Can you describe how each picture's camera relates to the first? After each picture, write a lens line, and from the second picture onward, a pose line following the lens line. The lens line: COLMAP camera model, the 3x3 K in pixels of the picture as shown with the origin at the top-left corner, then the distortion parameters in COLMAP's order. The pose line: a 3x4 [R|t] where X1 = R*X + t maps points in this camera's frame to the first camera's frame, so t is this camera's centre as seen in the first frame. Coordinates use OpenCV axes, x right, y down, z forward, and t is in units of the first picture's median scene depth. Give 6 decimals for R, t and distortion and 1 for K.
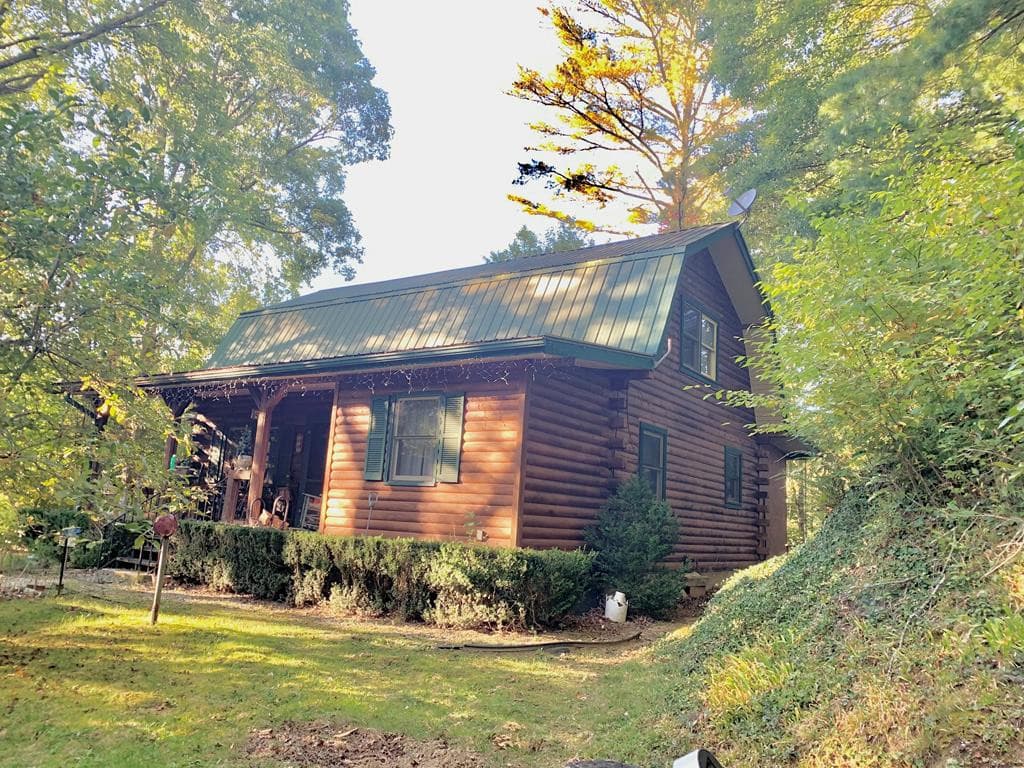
lens RADIAL K [[748.6, 0, 516.4], [0, 748.6, 375.7], [0, 0, 1]] dist [0.109165, -0.003194]
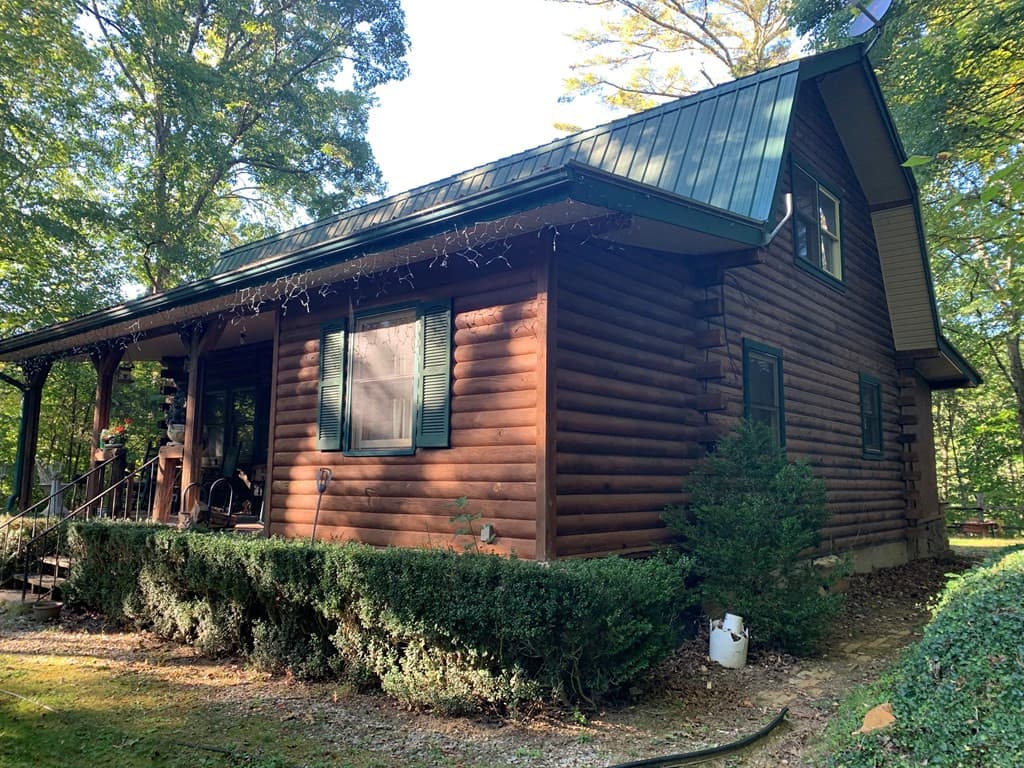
lens RADIAL K [[773.3, 0, 512.0], [0, 773.3, 384.0], [0, 0, 1]] dist [0.028558, -0.005179]
pose [[0.993219, -0.066108, -0.095630, 0.033186], [0.071876, 0.995715, 0.058184, 0.055951], [0.091373, -0.064663, 0.993715, 0.368572]]
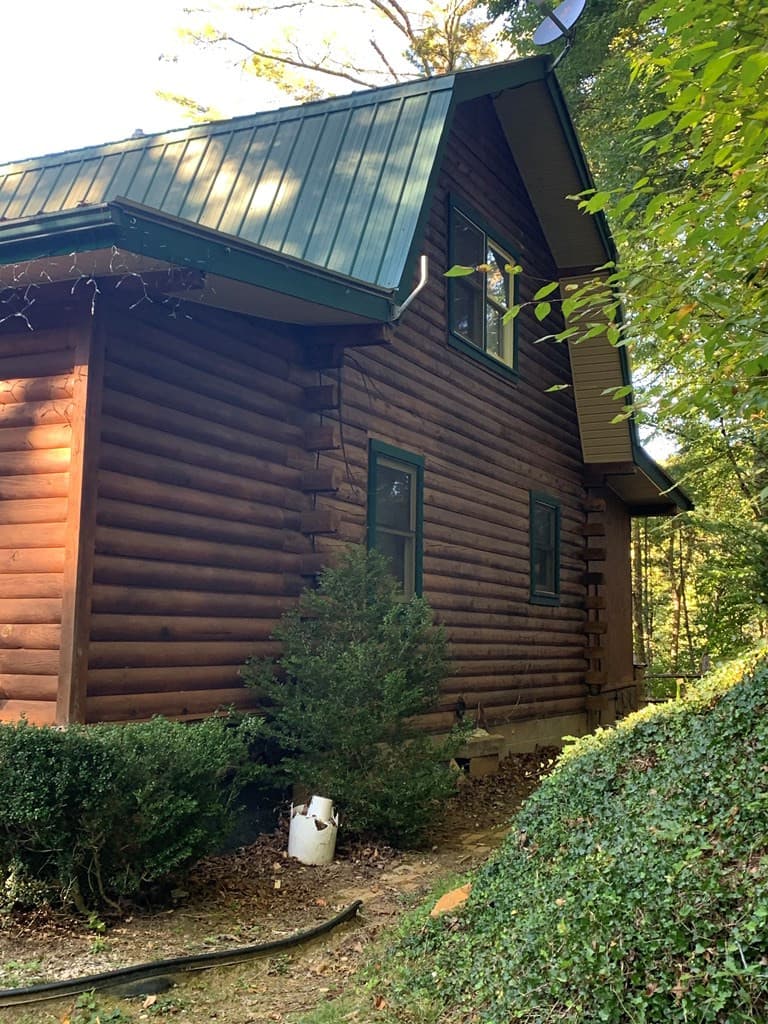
lens RADIAL K [[1174.5, 0, 370.7], [0, 1174.5, 496.7], [0, 0, 1]] dist [0.194432, -0.569196]
pose [[0.989161, -0.028455, 0.144052, 0.063753], [0.017954, 0.997120, 0.073681, 0.049927], [-0.145734, -0.070296, 0.986823, 0.282138]]
